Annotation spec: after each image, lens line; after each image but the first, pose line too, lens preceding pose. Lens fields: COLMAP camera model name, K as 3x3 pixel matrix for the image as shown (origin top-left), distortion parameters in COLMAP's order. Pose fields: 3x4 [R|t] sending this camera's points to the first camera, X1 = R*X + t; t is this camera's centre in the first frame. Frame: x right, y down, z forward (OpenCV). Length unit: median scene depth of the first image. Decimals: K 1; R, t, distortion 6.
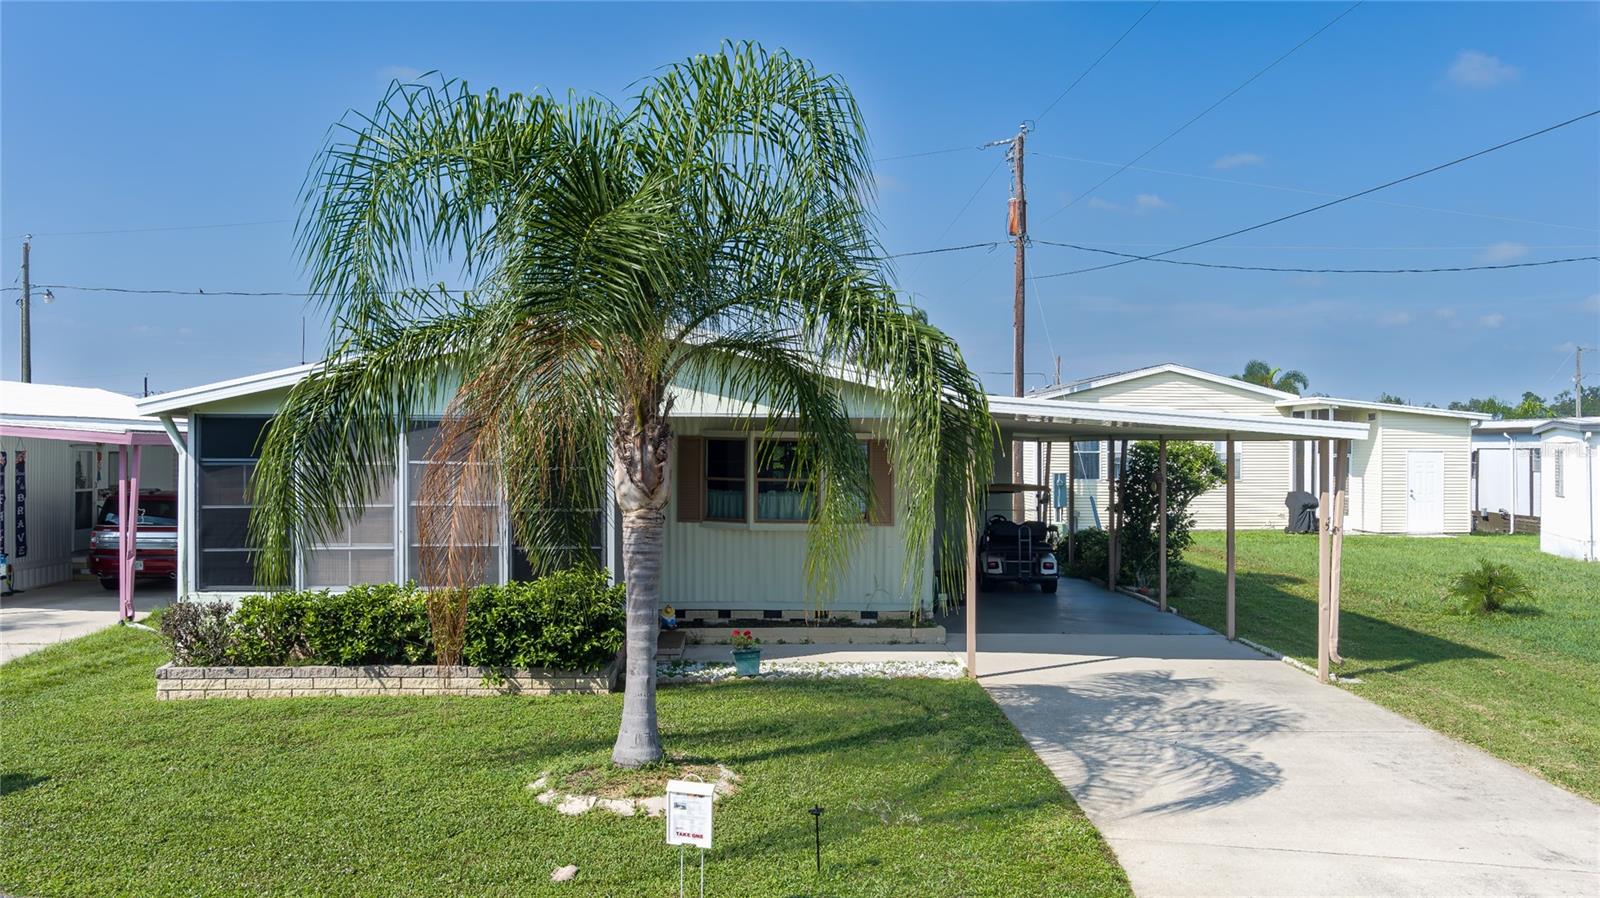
lens RADIAL K [[1306.3, 0, 786.8], [0, 1306.3, 443.8], [0, 0, 1]] dist [-0.047141, 0.006171]
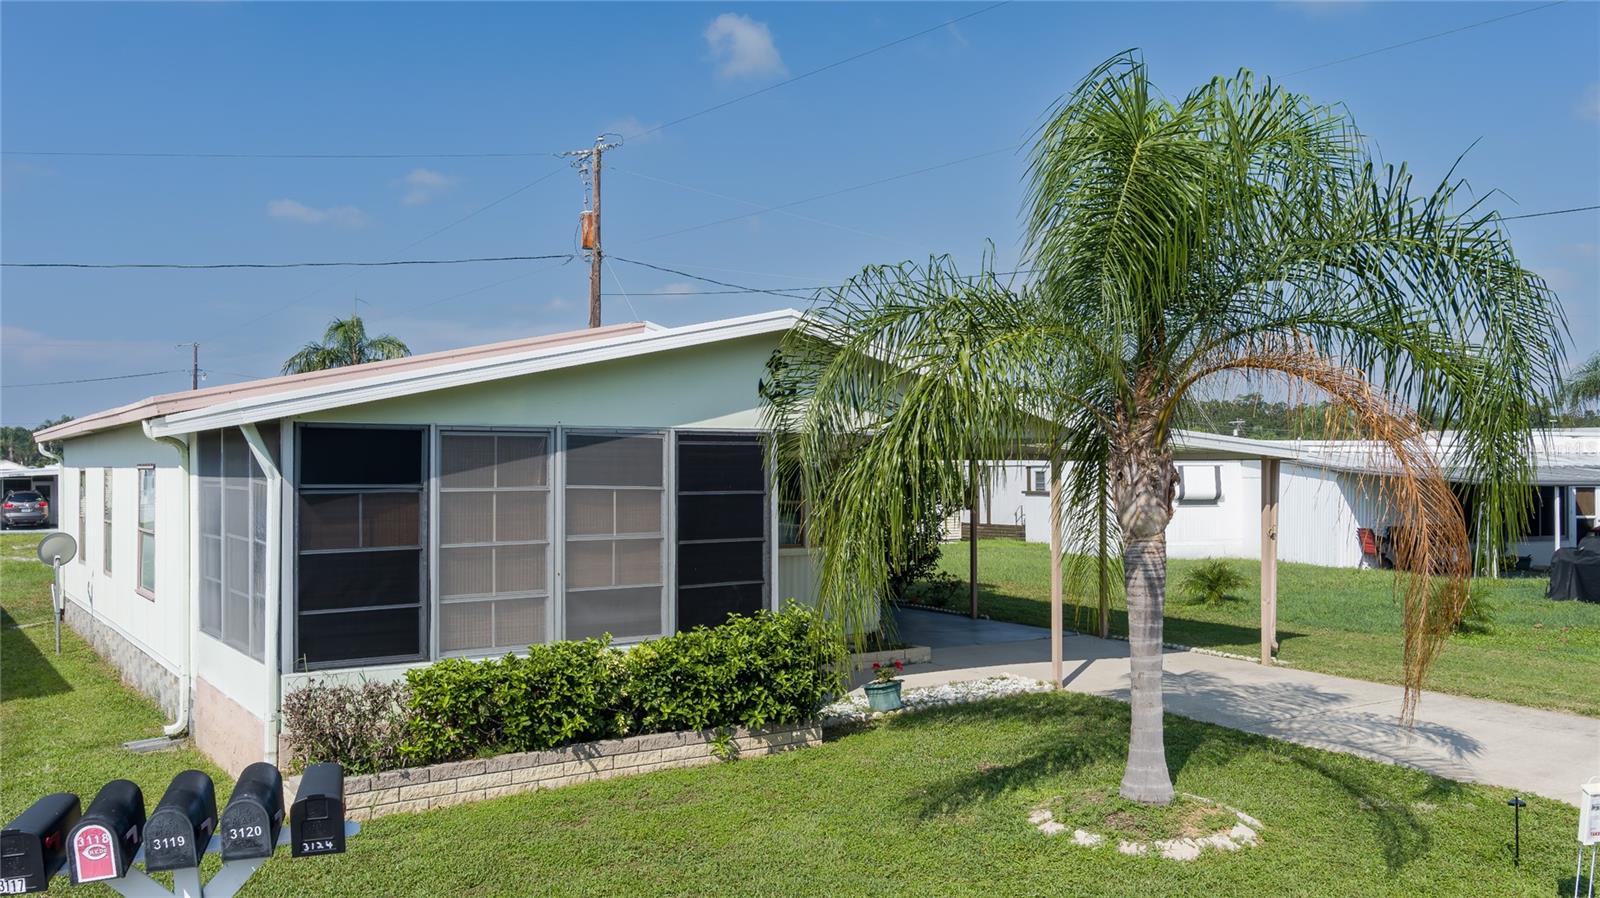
lens RADIAL K [[1306.3, 0, 804.8], [0, 1306.3, 455.8], [0, 0, 1]] dist [-0.047141, 0.006171]
pose [[0.829509, 0.004483, 0.558475, -0.648921], [-0.002531, 0.999988, -0.004268, -0.002381], [-0.558488, 0.002127, 0.829510, 0.264119]]
